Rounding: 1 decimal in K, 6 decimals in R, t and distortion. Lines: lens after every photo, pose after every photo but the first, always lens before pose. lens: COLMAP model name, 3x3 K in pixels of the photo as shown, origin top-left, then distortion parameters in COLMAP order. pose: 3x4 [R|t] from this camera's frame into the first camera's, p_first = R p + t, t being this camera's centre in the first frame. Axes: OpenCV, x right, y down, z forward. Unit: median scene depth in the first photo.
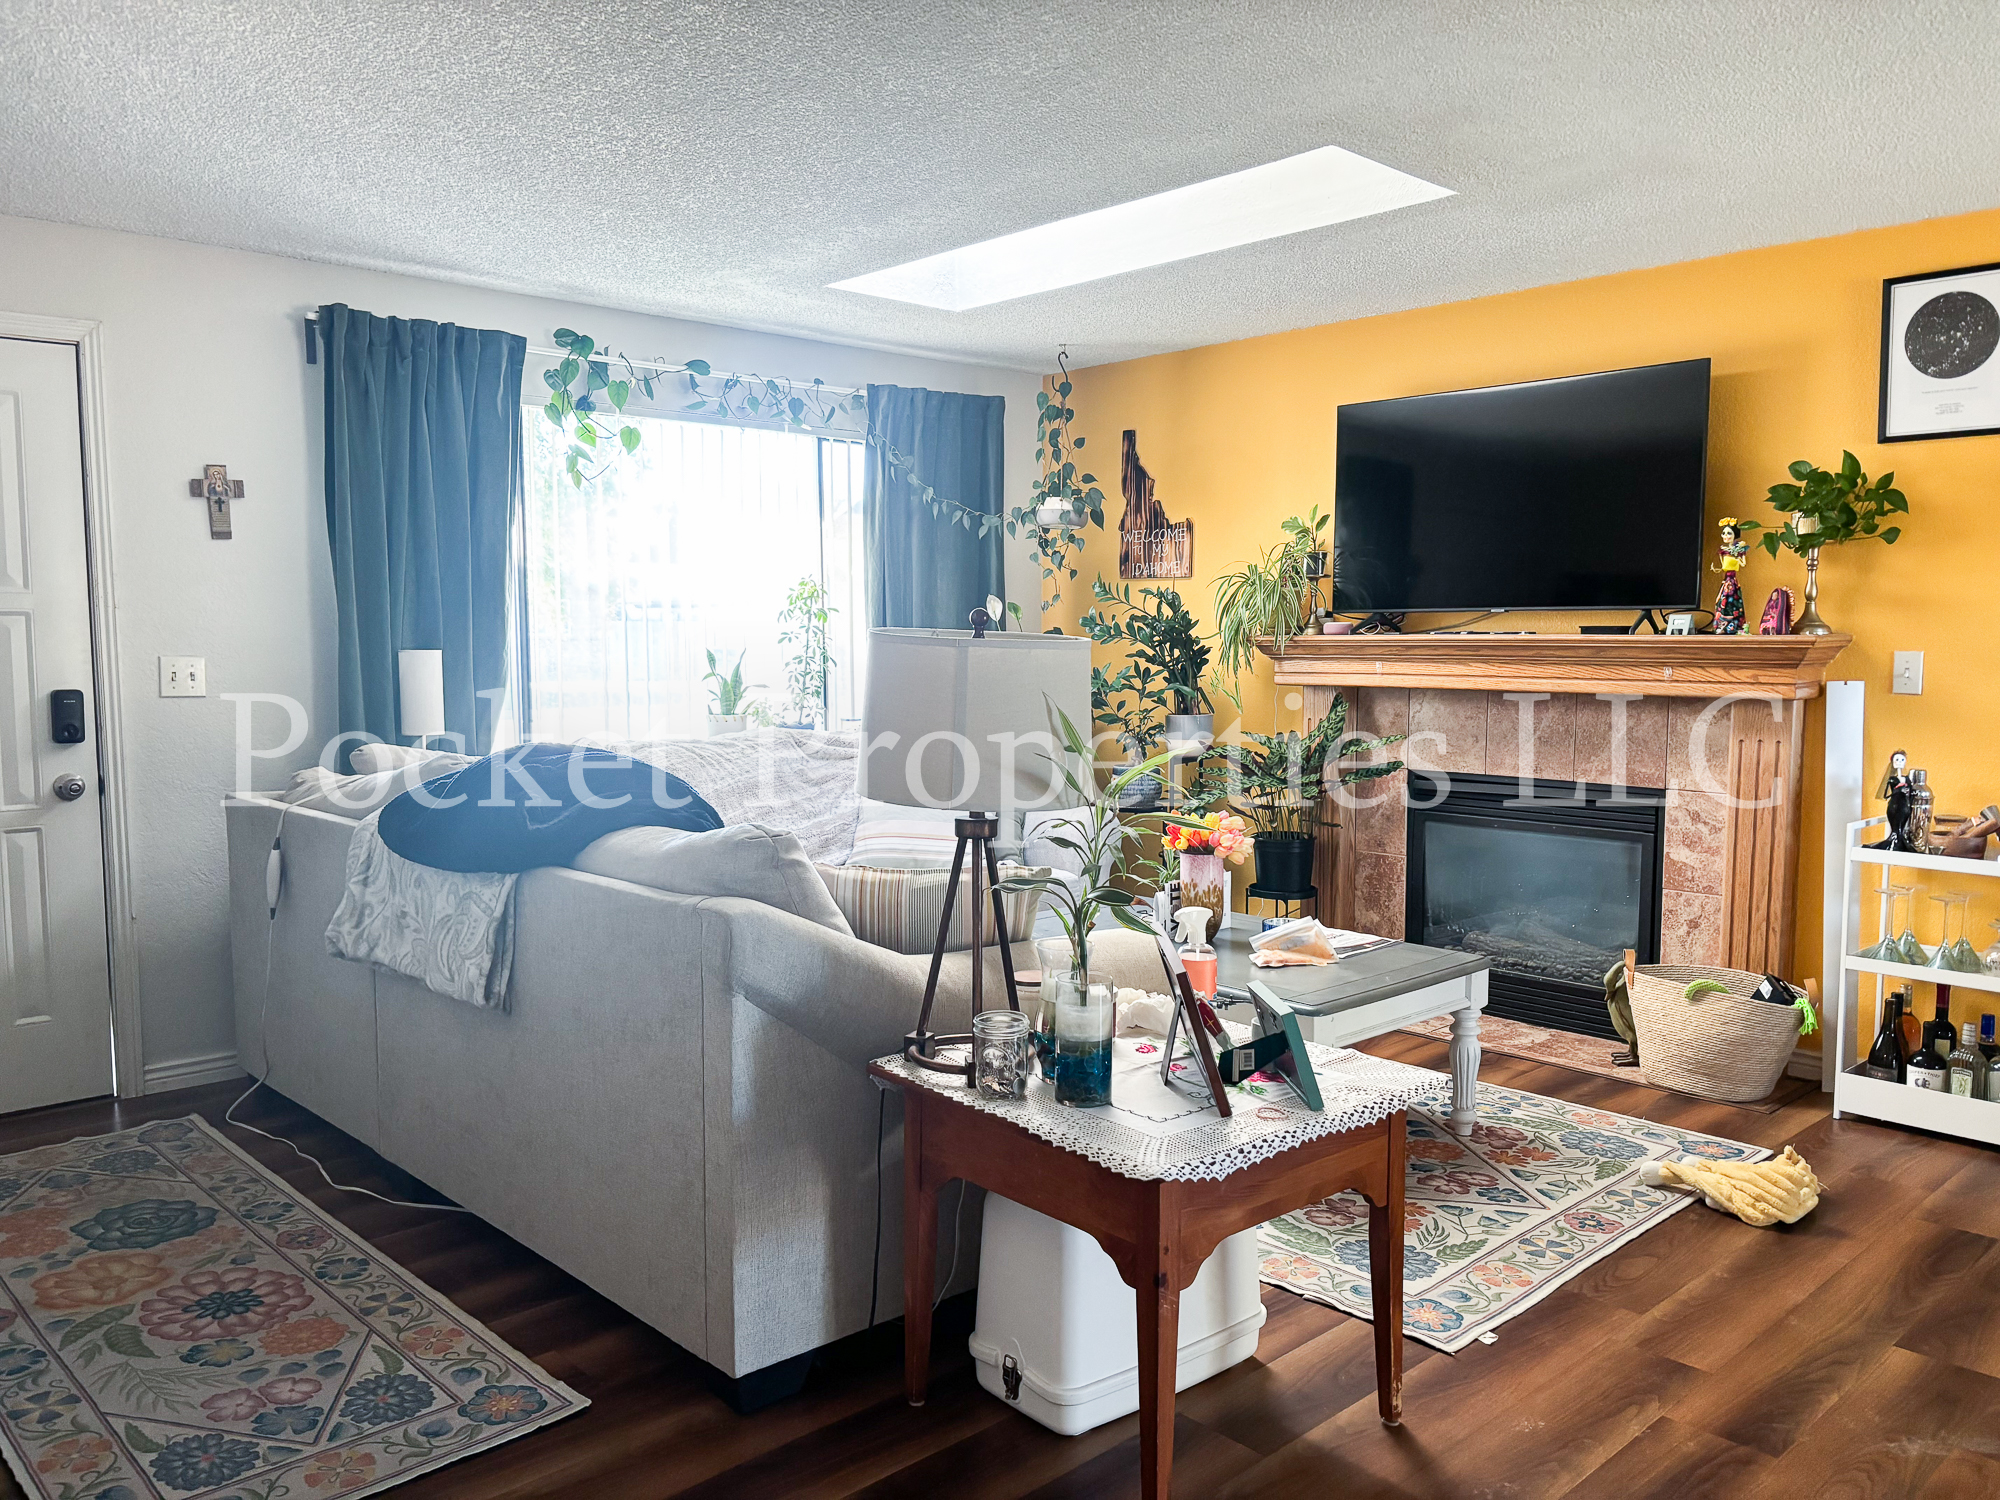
lens RADIAL K [[1523.7, 0, 1013.5], [0, 1523.7, 748.7], [0, 0, 1]] dist [0.049339, -0.025106]
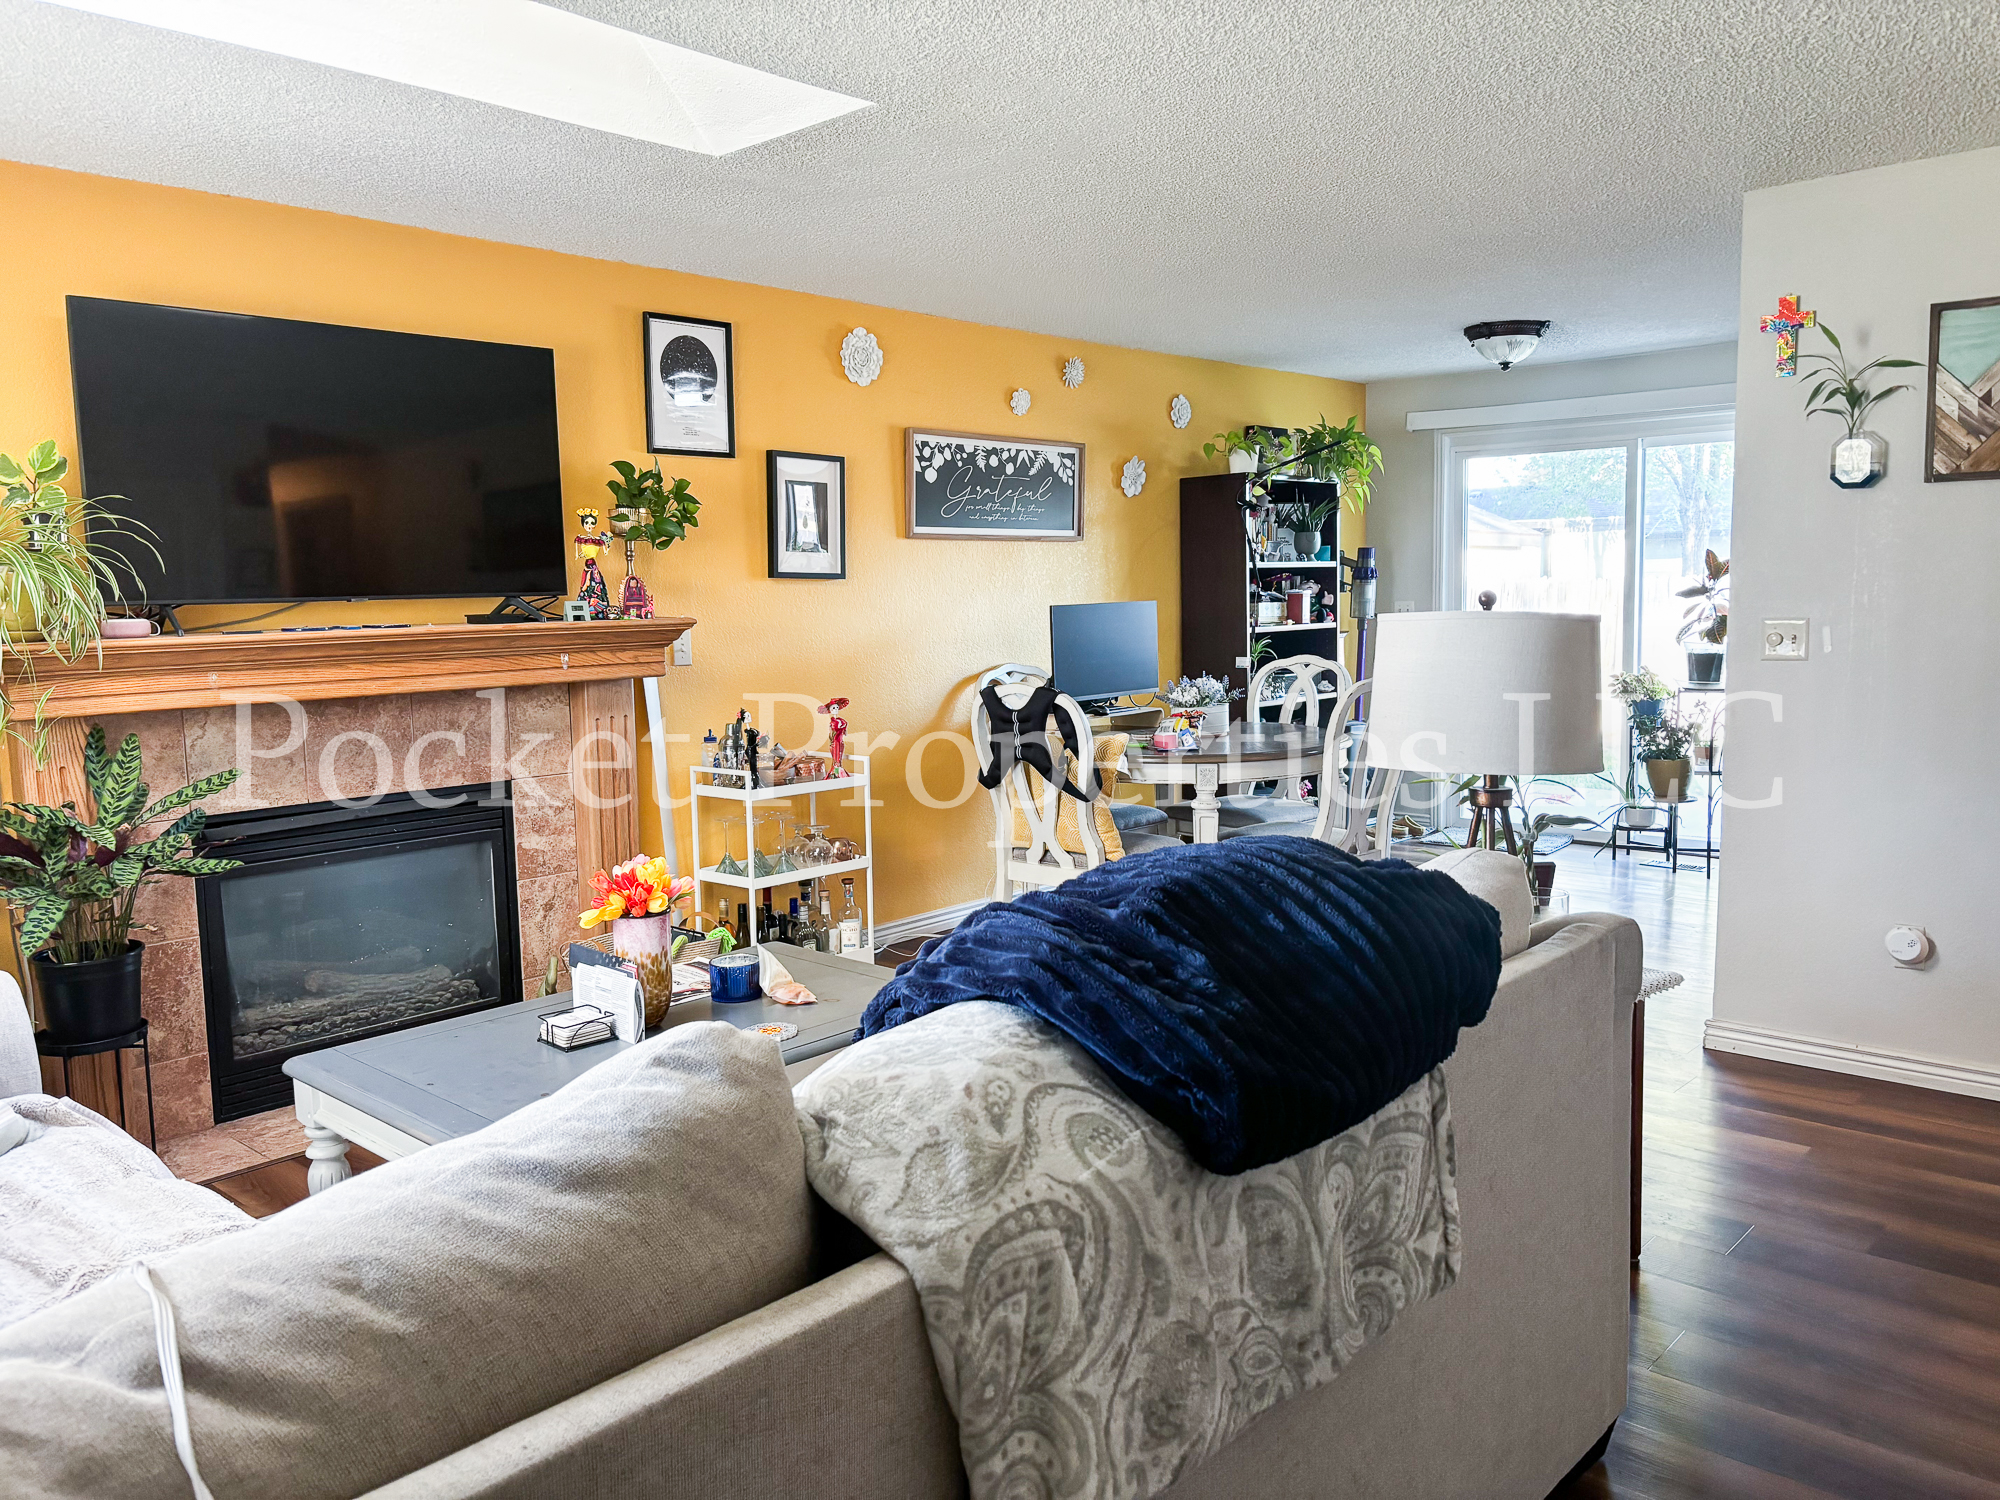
lens RADIAL K [[1523.7, 0, 1014.2], [0, 1523.7, 749.9], [0, 0, 1]] dist [0.049339, -0.025106]
pose [[-0.065696, -0.110448, 0.991708, -0.572761], [0.101670, 0.987942, 0.116764, -0.075308], [-0.992647, 0.108498, -0.053675, 0.741299]]
